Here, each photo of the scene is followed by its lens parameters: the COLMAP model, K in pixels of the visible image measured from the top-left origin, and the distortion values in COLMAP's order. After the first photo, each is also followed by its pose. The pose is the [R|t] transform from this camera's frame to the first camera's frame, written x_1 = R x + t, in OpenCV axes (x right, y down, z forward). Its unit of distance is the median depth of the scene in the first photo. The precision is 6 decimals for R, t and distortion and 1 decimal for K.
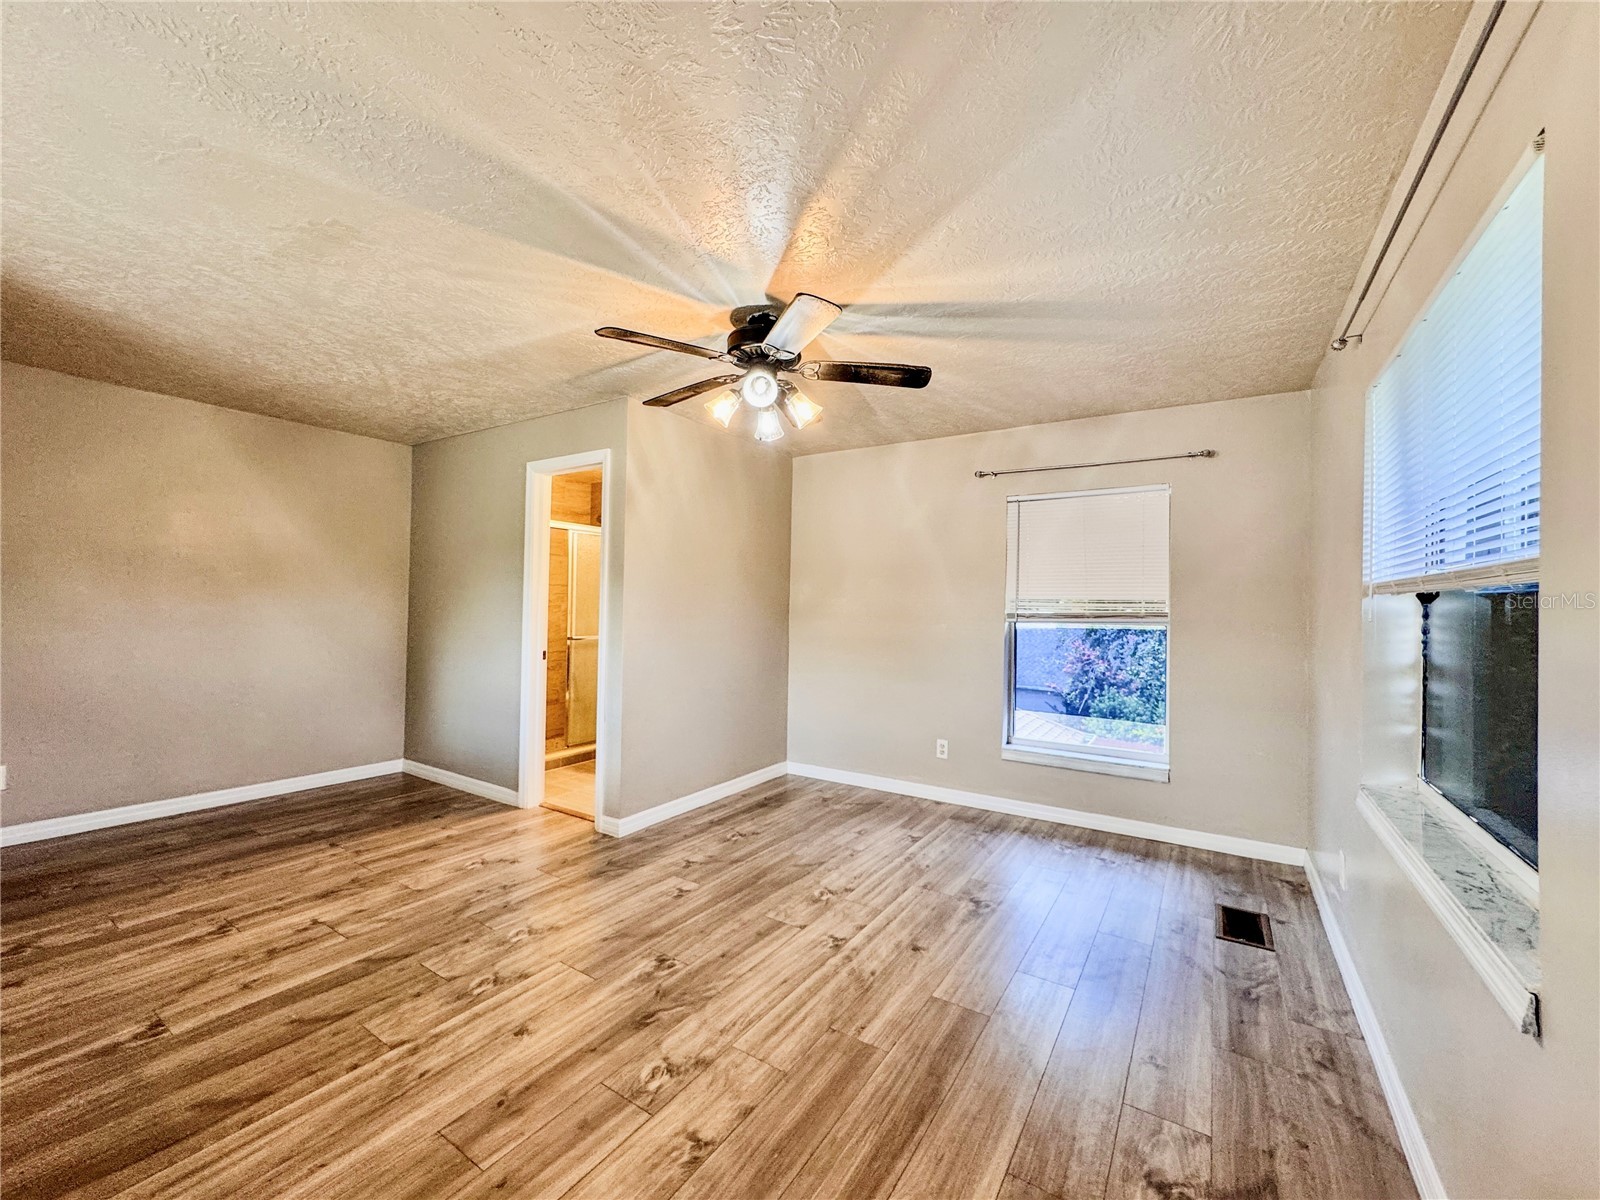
lens RADIAL K [[643.7, 0, 802.0], [0, 643.7, 600.6], [0, 0, 1]] dist [0.000918, -0.000111]
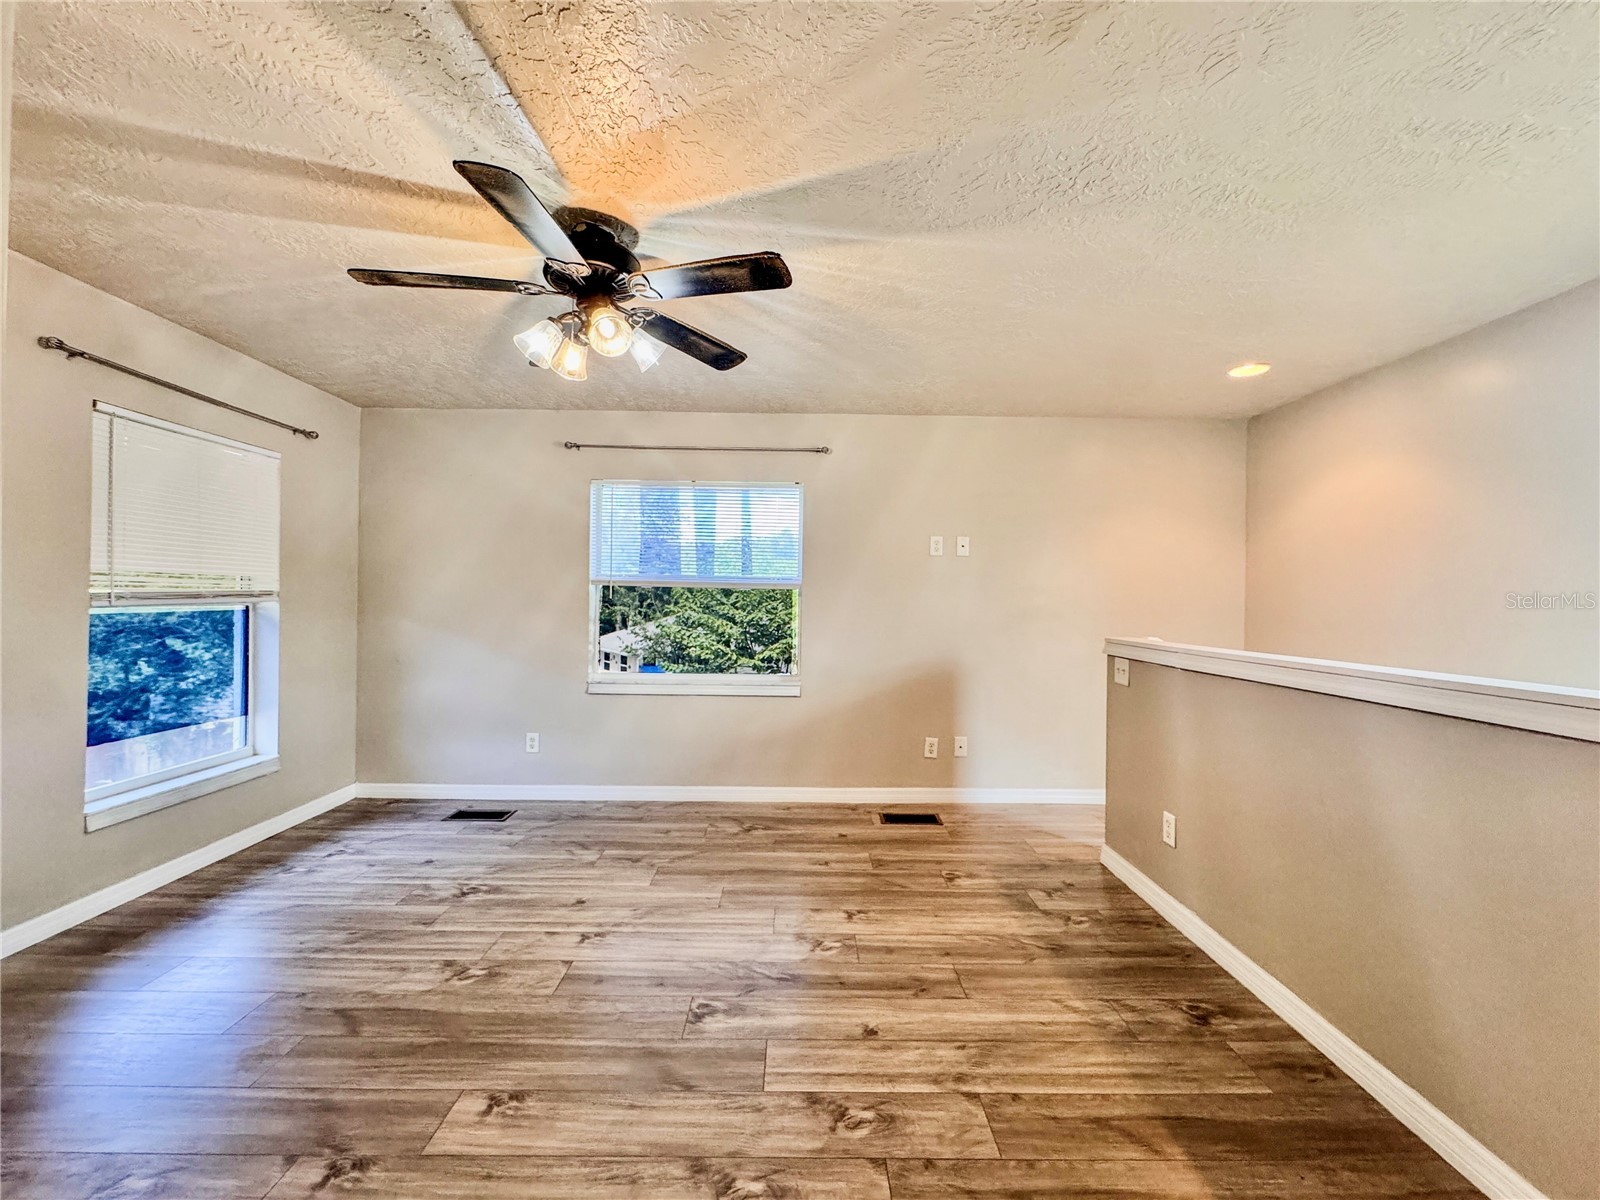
lens RADIAL K [[643.7, 0, 798.1], [0, 643.7, 600.0], [0, 0, 1]] dist [0.000918, -0.000111]
pose [[-0.549216, -0.022257, 0.835384, -0.993120], [-0.031260, 0.999493, 0.006078, 0.004444], [-0.835096, -0.022776, -0.549633, 1.384229]]
